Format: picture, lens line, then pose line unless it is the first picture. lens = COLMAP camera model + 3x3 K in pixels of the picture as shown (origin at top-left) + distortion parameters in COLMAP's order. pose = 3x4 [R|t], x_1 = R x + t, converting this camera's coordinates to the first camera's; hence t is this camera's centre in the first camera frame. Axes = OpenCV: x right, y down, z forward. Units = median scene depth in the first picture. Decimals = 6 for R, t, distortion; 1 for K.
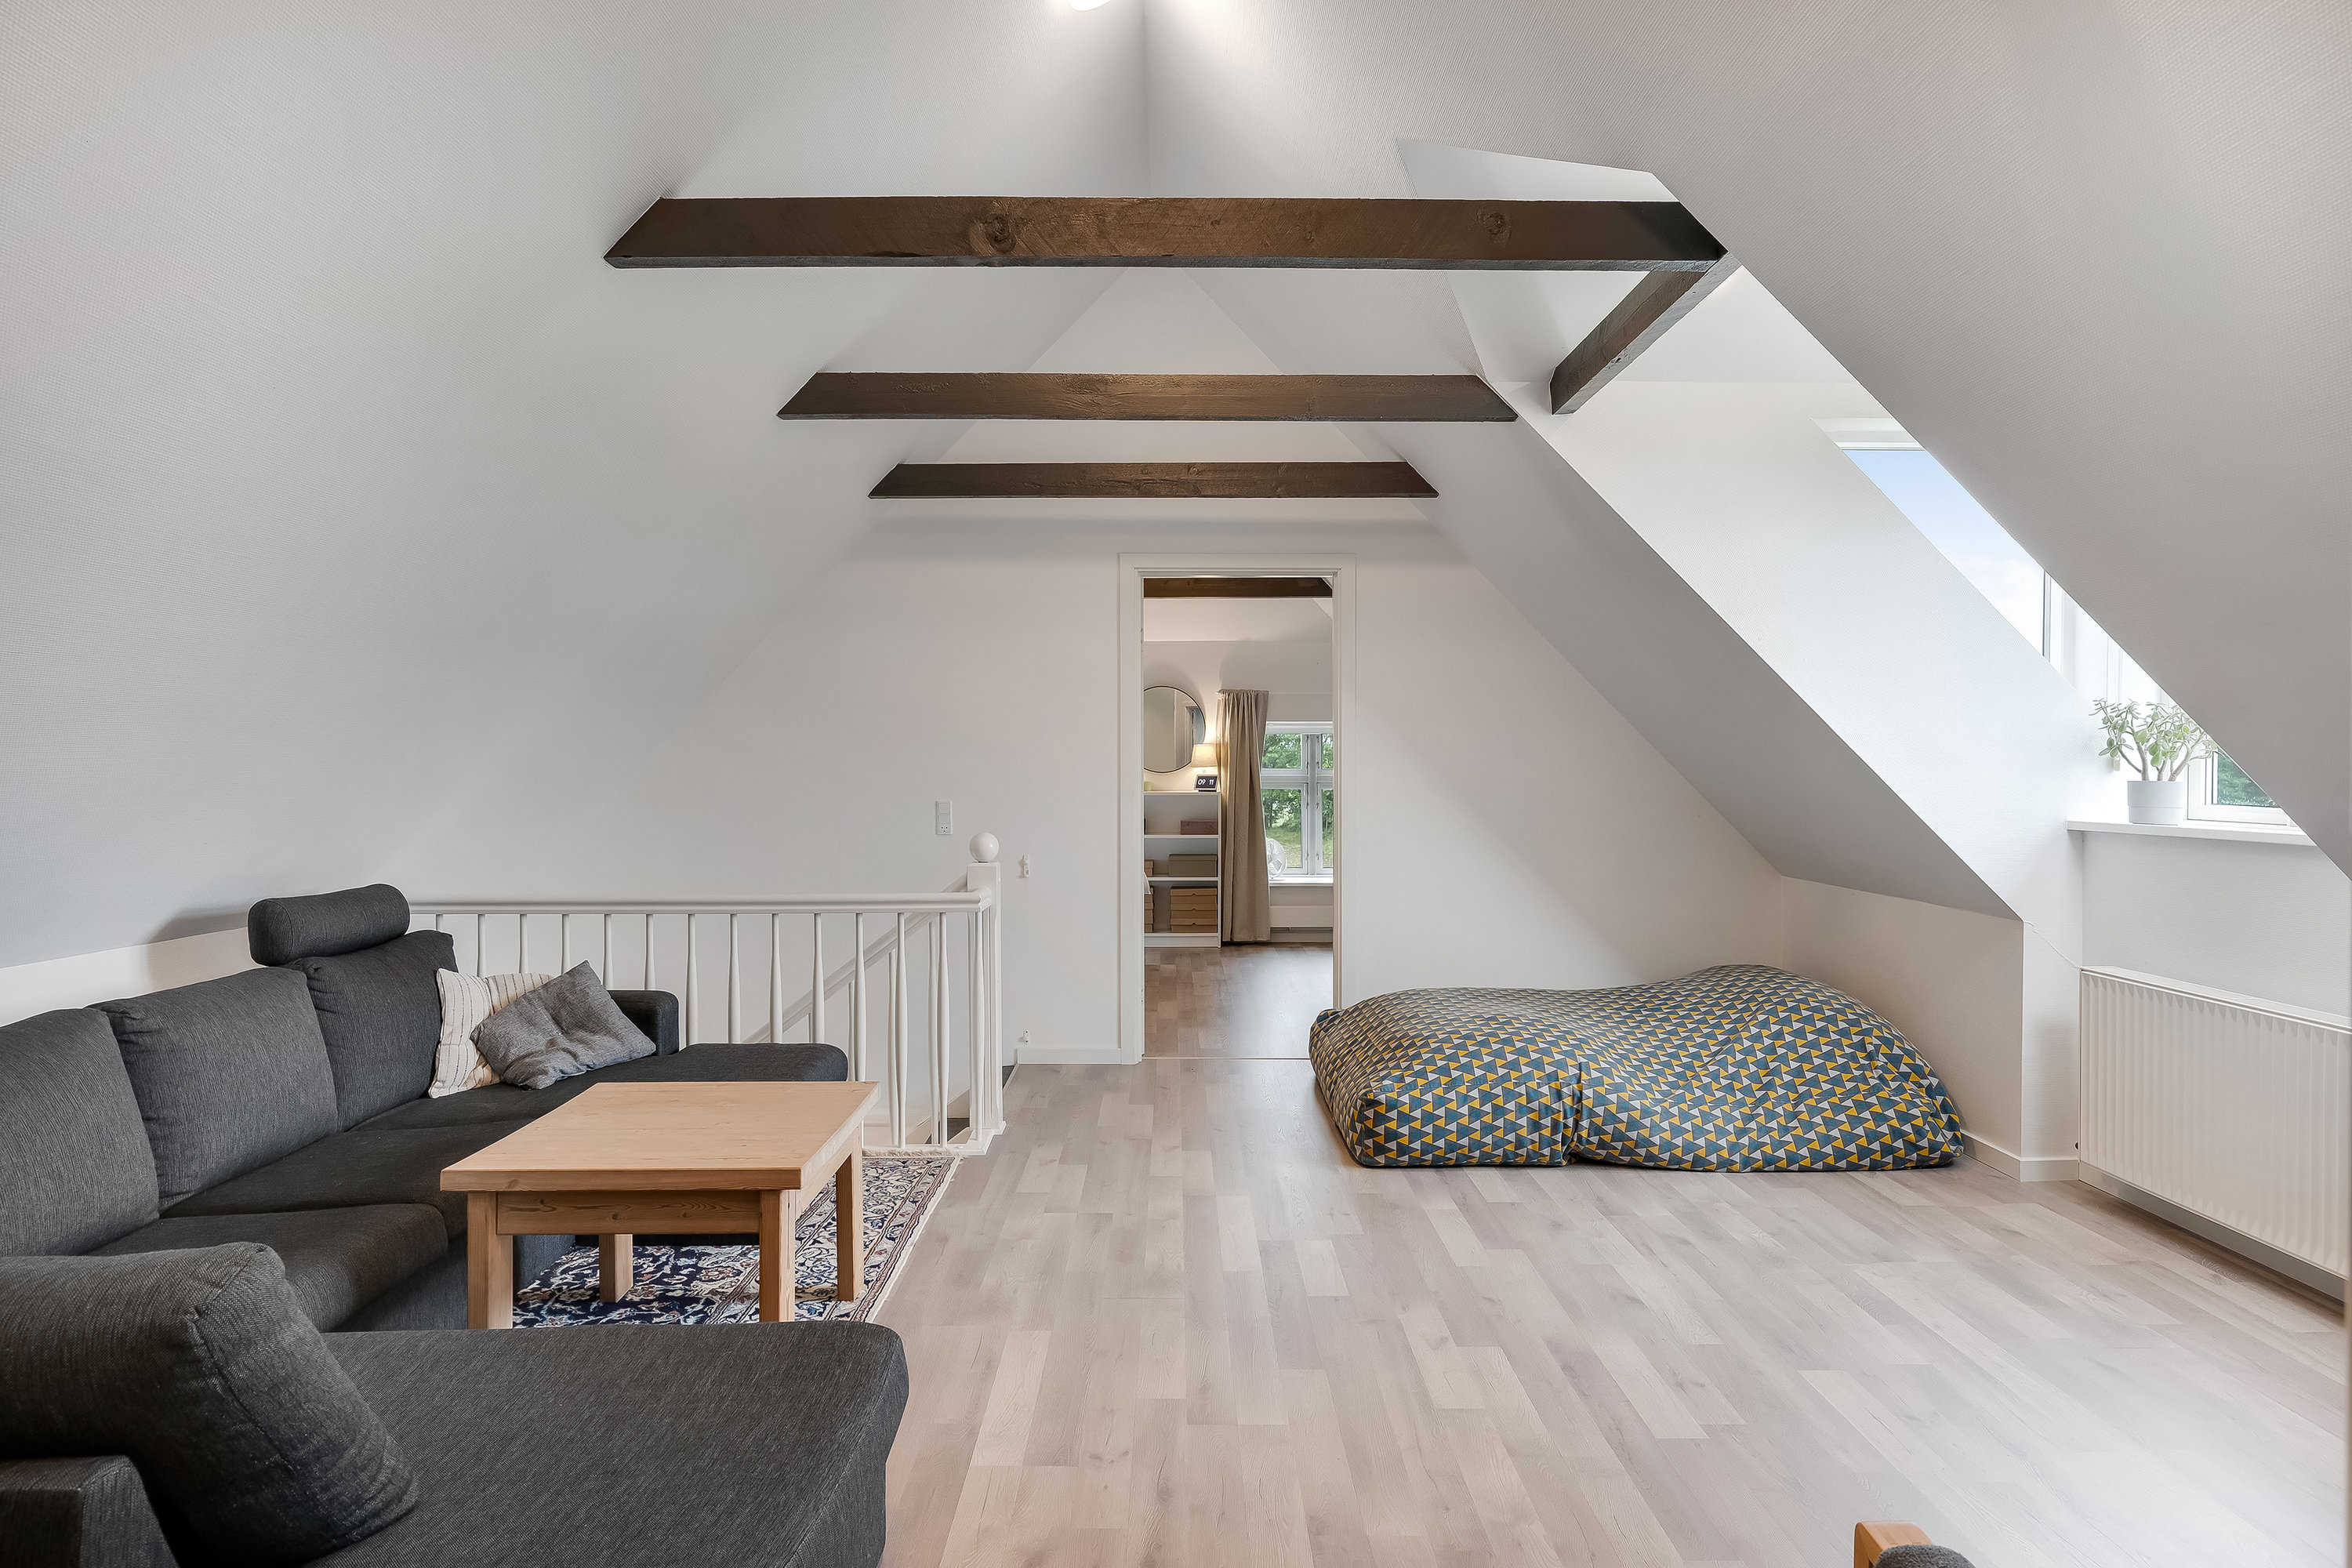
lens RADIAL K [[1316.4, 0, 1129.6], [0, 1316.4, 769.3], [0, 0, 1]] dist [0.000448, -0.000025]
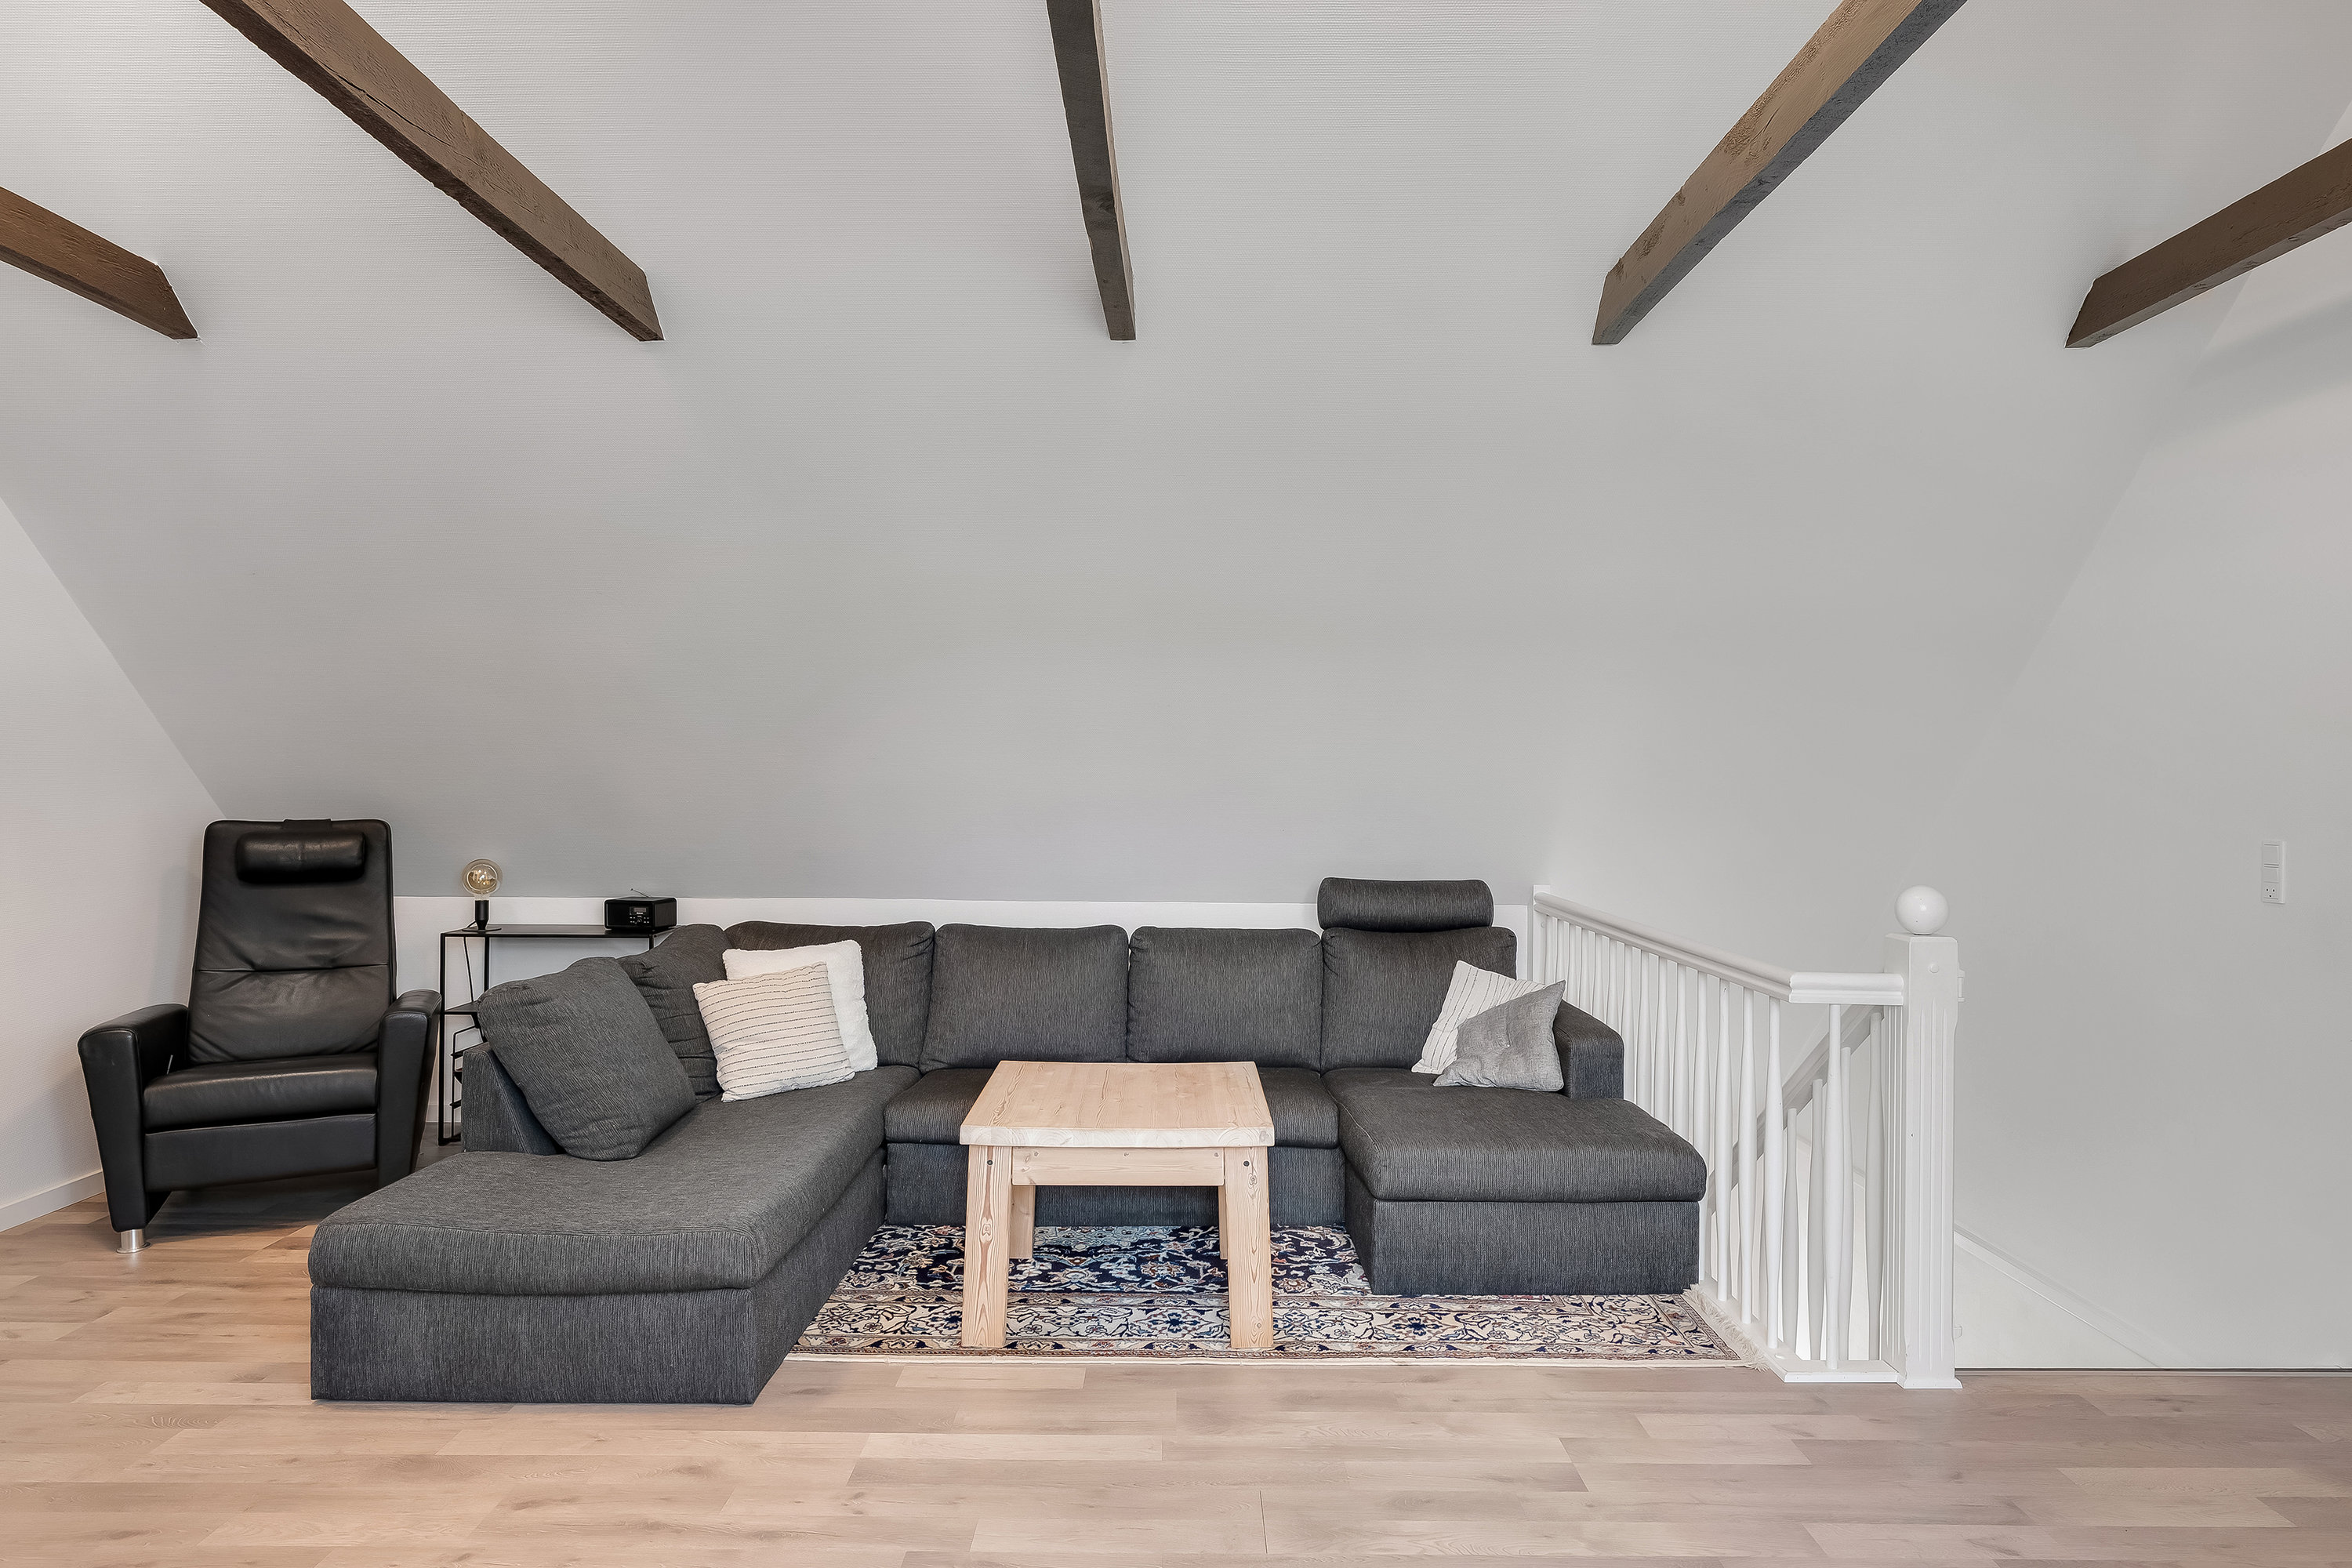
lens RADIAL K [[1323.7, 0, 1128.0], [0, 1323.7, 785.6], [0, 0, 1]] dist [0.001018, -0.000433]
pose [[-0.005586, 0.003109, -0.999980, 0.638237], [-0.002757, 0.999991, 0.003124, 0.006575], [0.999981, 0.002775, -0.005577, 0.831488]]
